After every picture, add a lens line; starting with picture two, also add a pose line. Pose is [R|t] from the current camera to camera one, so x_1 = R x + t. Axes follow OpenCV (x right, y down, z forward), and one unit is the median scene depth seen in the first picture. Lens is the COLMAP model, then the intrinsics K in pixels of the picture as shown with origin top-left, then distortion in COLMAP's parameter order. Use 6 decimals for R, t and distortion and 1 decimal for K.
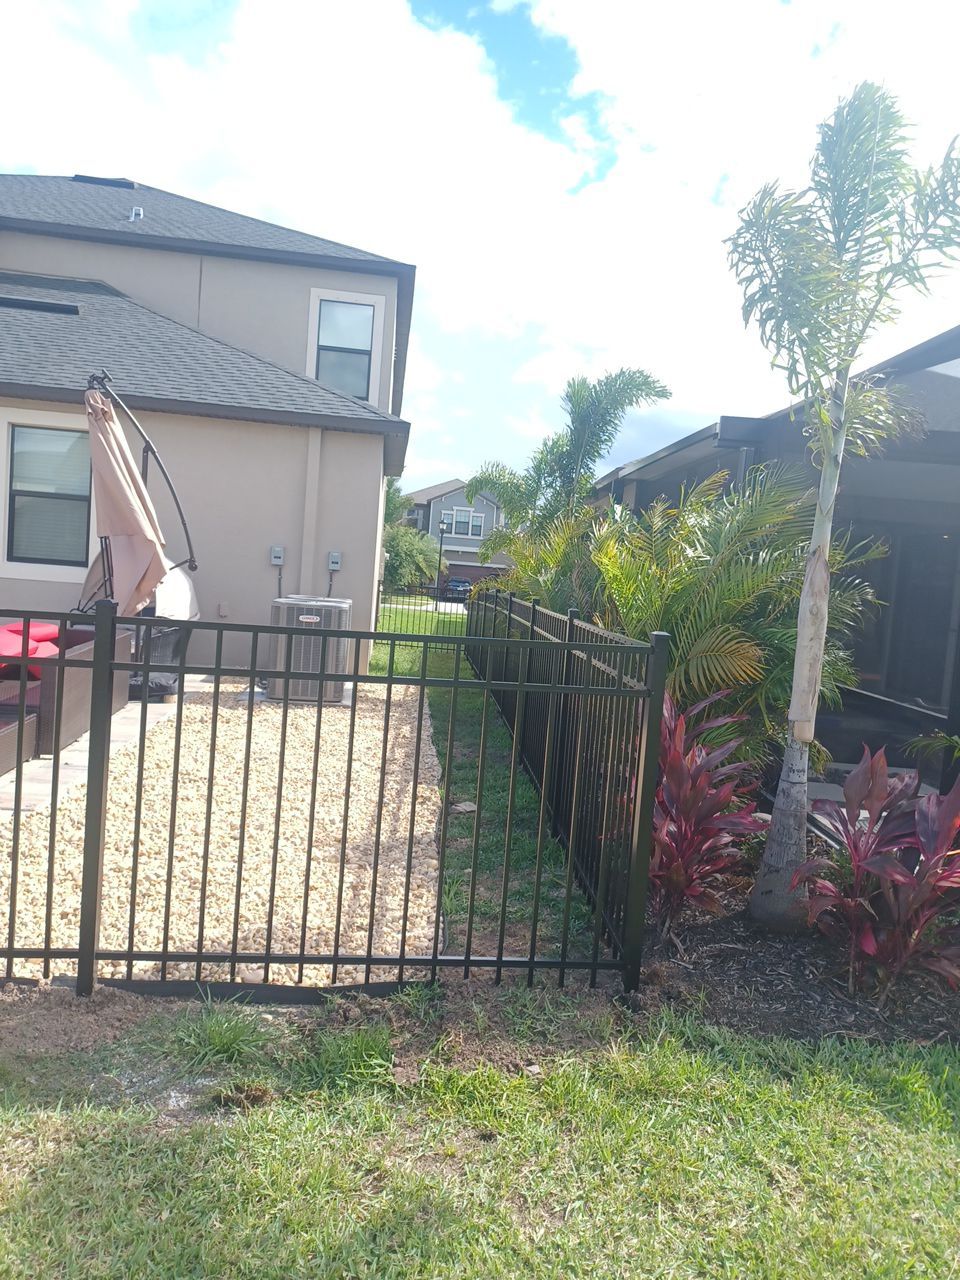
lens RADIAL K [[874.3, 0, 482.4], [0, 874.3, 718.1], [0, 0, 1]] dist [0.019373, -0.002834]
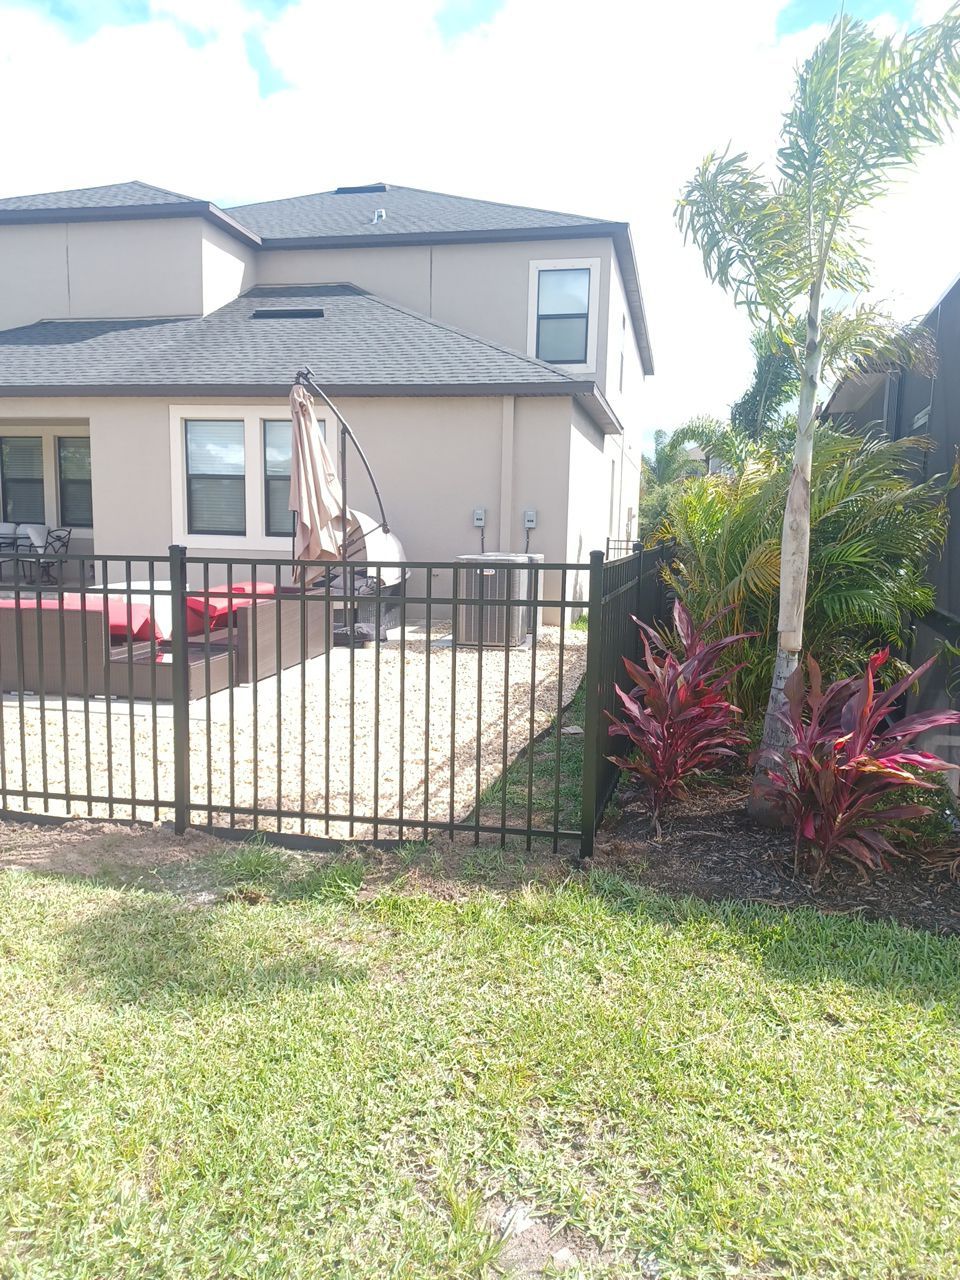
lens RADIAL K [[861.2, 0, 515.5], [0, 861.2, 720.7], [0, 0, 1]] dist [0.032165, -0.000222]
pose [[0.957117, 0.005393, -0.289652, 0.165673], [0.007886, 0.998971, 0.044658, 0.029475], [0.289594, -0.045027, 0.956090, -0.052816]]
